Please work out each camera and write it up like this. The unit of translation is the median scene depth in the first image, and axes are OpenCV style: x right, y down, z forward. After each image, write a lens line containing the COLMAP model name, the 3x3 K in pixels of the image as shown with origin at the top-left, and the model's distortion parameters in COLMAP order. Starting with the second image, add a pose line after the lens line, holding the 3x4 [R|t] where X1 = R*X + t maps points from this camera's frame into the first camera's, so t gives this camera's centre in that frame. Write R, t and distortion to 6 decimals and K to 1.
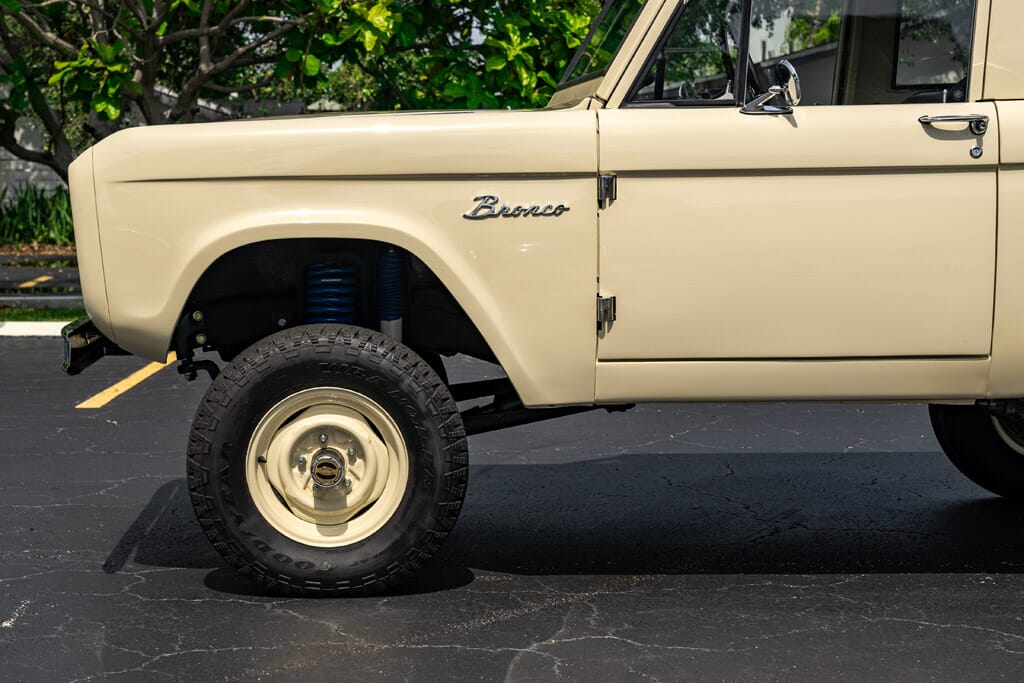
lens RADIAL K [[1497.8, 0, 512.0], [0, 1497.8, 341.5], [0, 0, 1]] dist [0.145312, 0.012403]
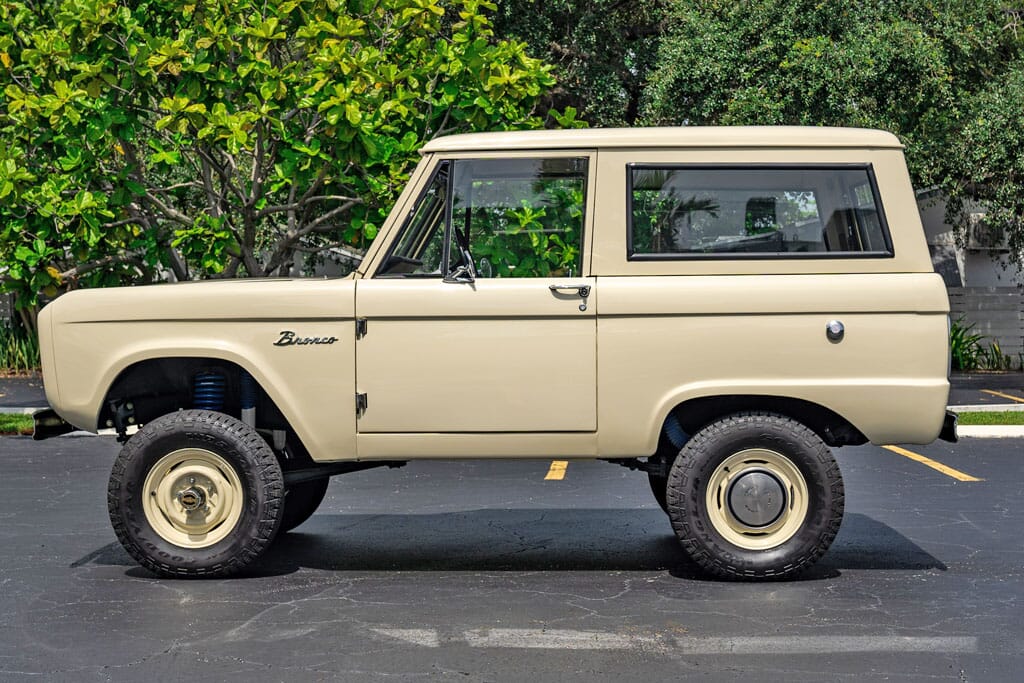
lens RADIAL K [[1181.3, 0, 512.2], [0, 1181.3, 384.4], [0, 0, 1]] dist [0.025819, 0.054422]
pose [[0.999748, 0.004773, -0.021957, 0.248089], [-0.005891, 0.998674, -0.051136, 0.024528], [0.021684, 0.051252, 0.998450, -0.271132]]
